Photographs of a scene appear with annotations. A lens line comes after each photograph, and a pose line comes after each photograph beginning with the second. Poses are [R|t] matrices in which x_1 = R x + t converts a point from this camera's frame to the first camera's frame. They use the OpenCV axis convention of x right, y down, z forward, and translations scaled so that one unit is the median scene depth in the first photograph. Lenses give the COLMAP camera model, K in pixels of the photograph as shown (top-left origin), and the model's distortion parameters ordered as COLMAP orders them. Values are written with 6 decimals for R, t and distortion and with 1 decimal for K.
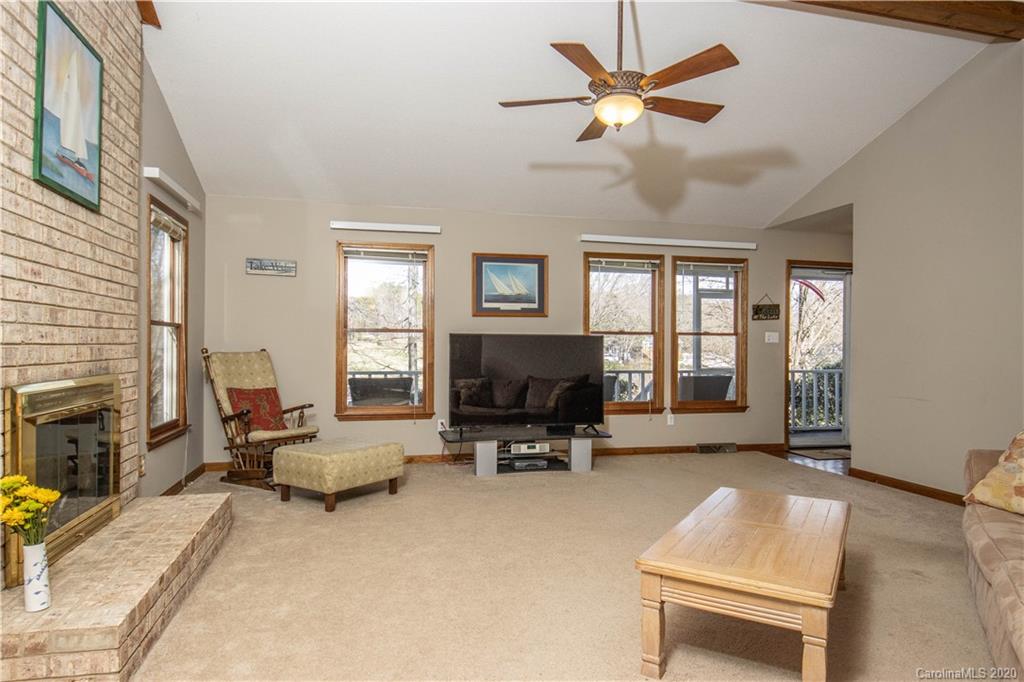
lens RADIAL K [[609.0, 0, 512.0], [0, 609.0, 341.0], [0, 0, 1]] dist [0.054708, -0.067009]
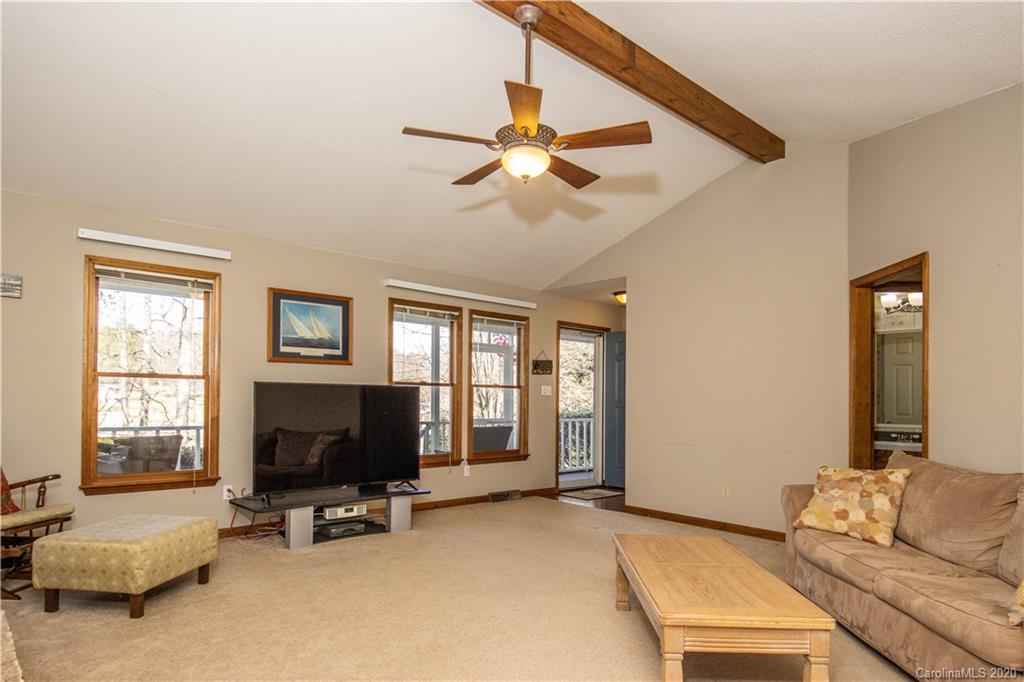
lens RADIAL K [[616.1, 0, 513.0], [0, 616.1, 380.0], [0, 0, 1]] dist [0.054050, -0.073160]
pose [[0.877771, 0.021705, 0.478588, -0.181446], [-0.013985, 0.999708, -0.019690, -0.002513], [-0.478876, 0.010590, 0.877819, 0.076402]]
